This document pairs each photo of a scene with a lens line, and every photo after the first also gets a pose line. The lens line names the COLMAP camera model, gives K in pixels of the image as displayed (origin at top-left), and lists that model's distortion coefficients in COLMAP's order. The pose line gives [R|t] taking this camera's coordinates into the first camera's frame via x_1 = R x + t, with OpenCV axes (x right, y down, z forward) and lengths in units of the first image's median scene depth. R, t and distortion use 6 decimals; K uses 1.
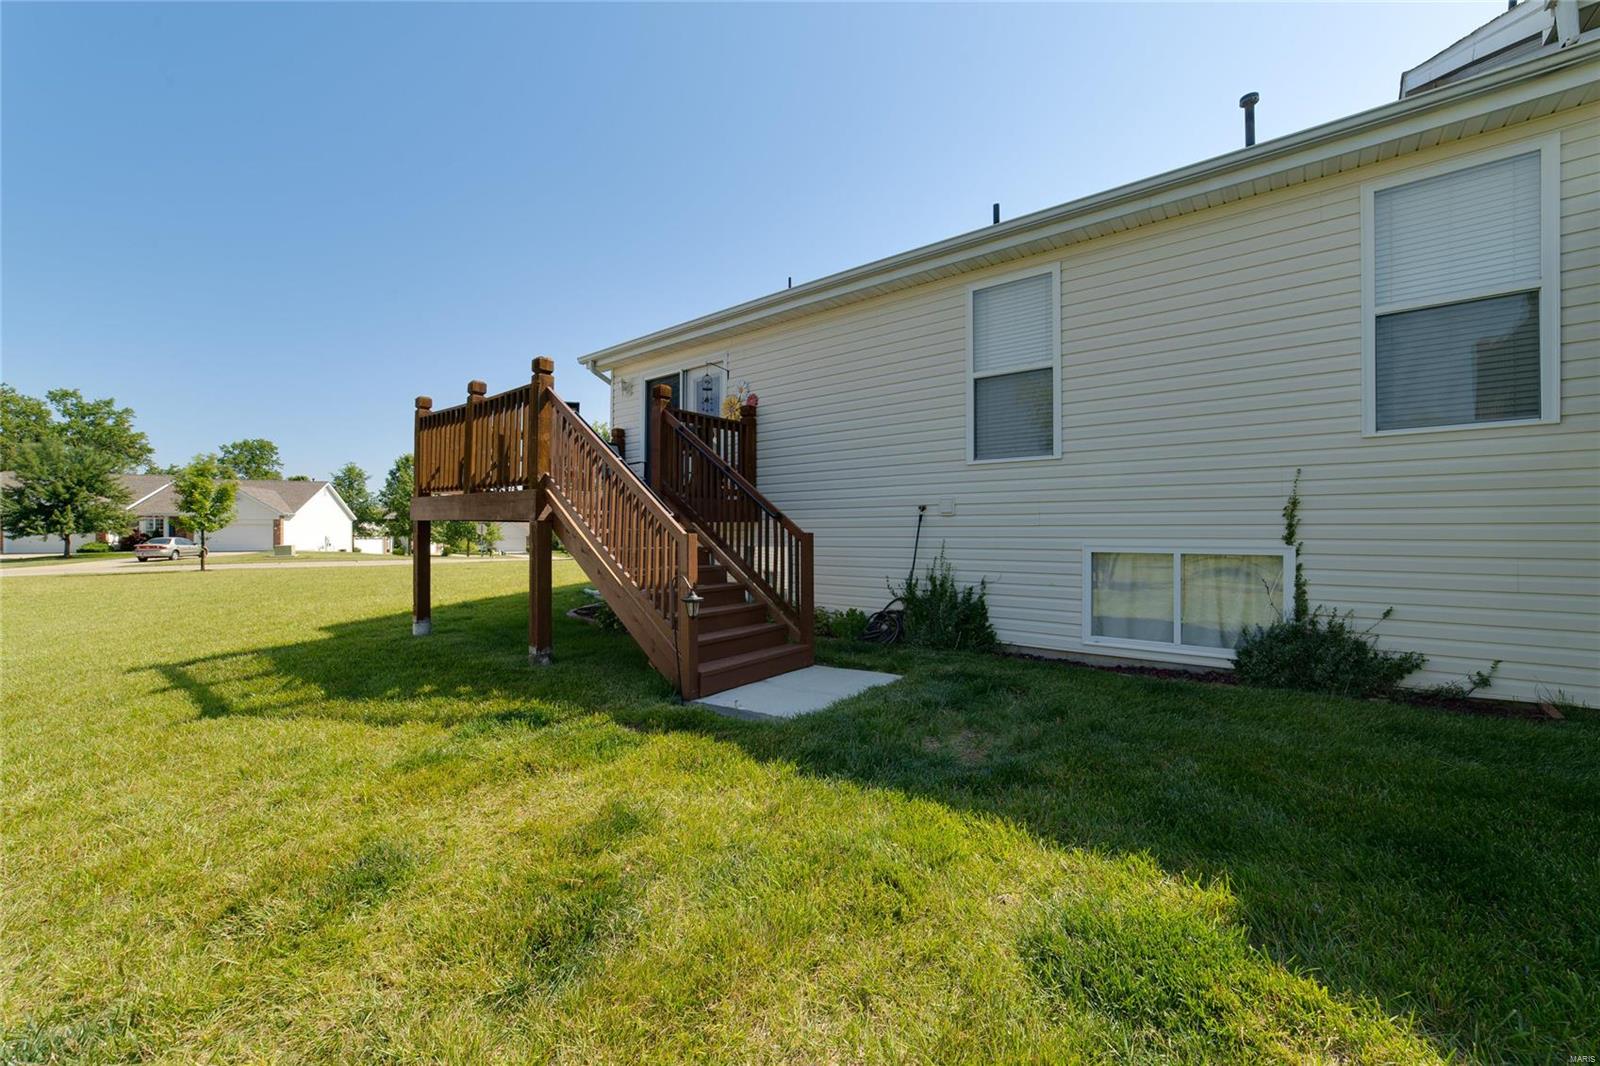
lens RADIAL K [[617.1, 0, 807.3], [0, 617.1, 528.3], [0, 0, 1]] dist [-0.024958, 0.009280]
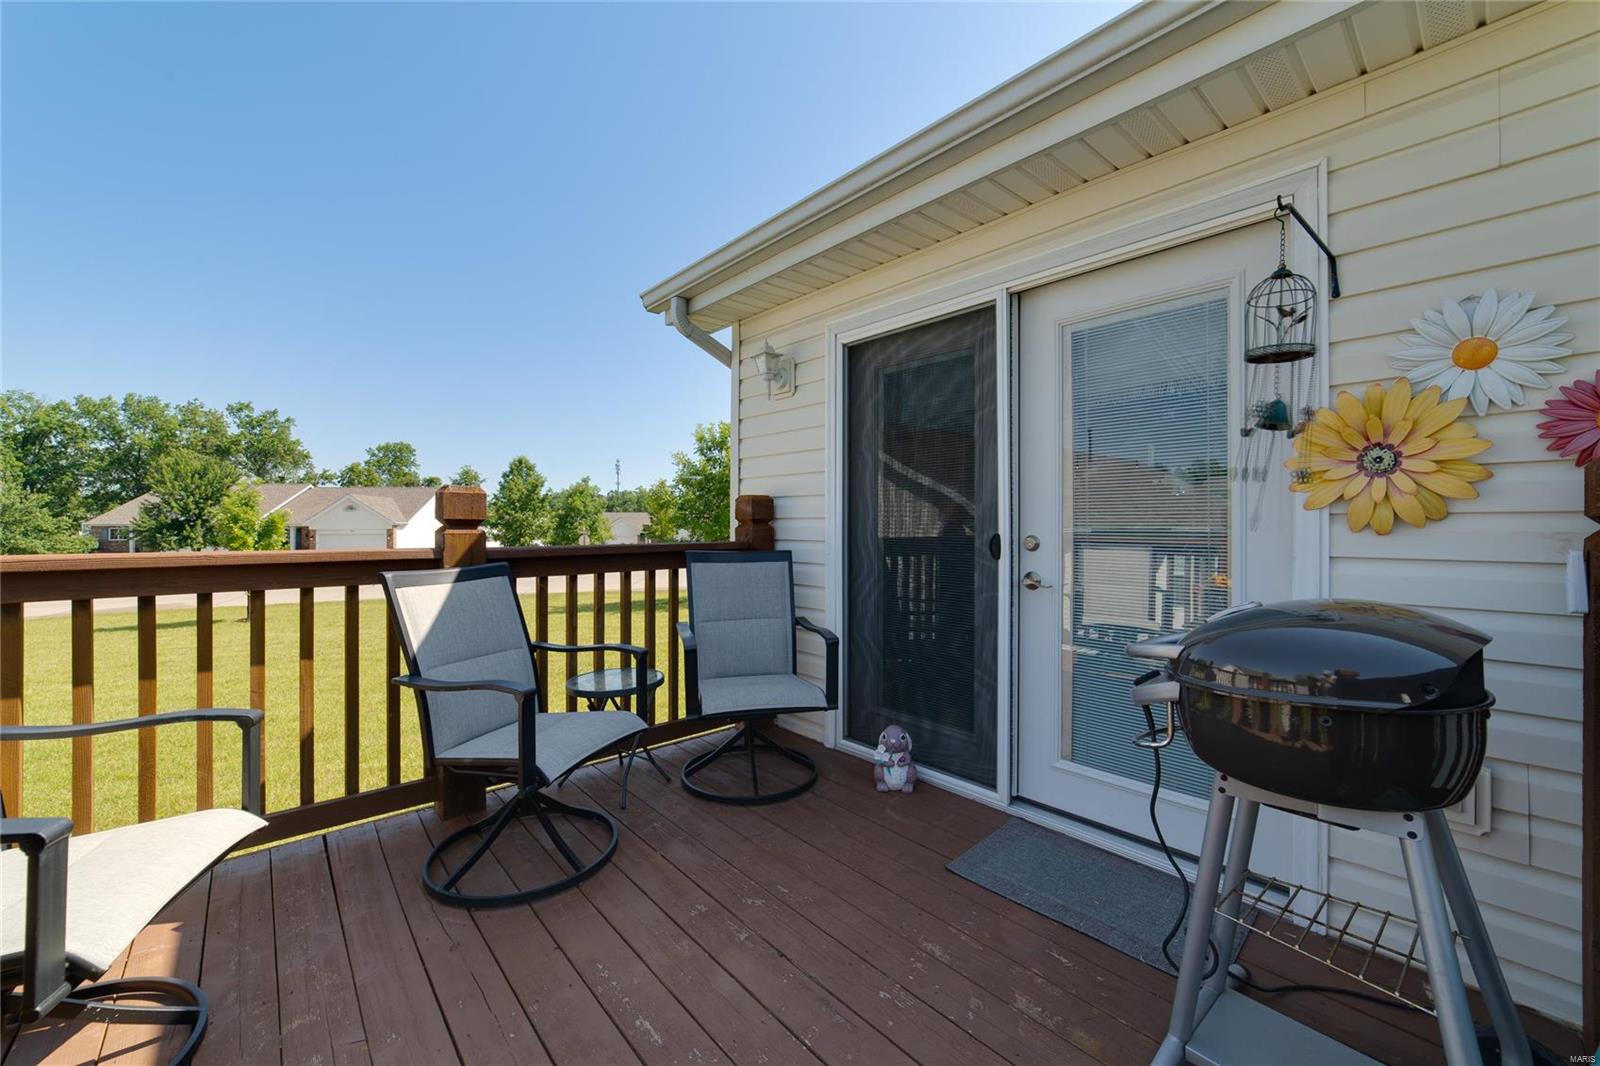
lens RADIAL K [[625.8, 0, 817.6], [0, 625.8, 542.3], [0, 0, 1]] dist [-0.010494, 0.000749]
pose [[0.988701, -0.001981, -0.149888, -0.080068], [0.007457, 0.999325, 0.035975, -0.053227], [0.149716, -0.036686, 0.988048, 0.238787]]
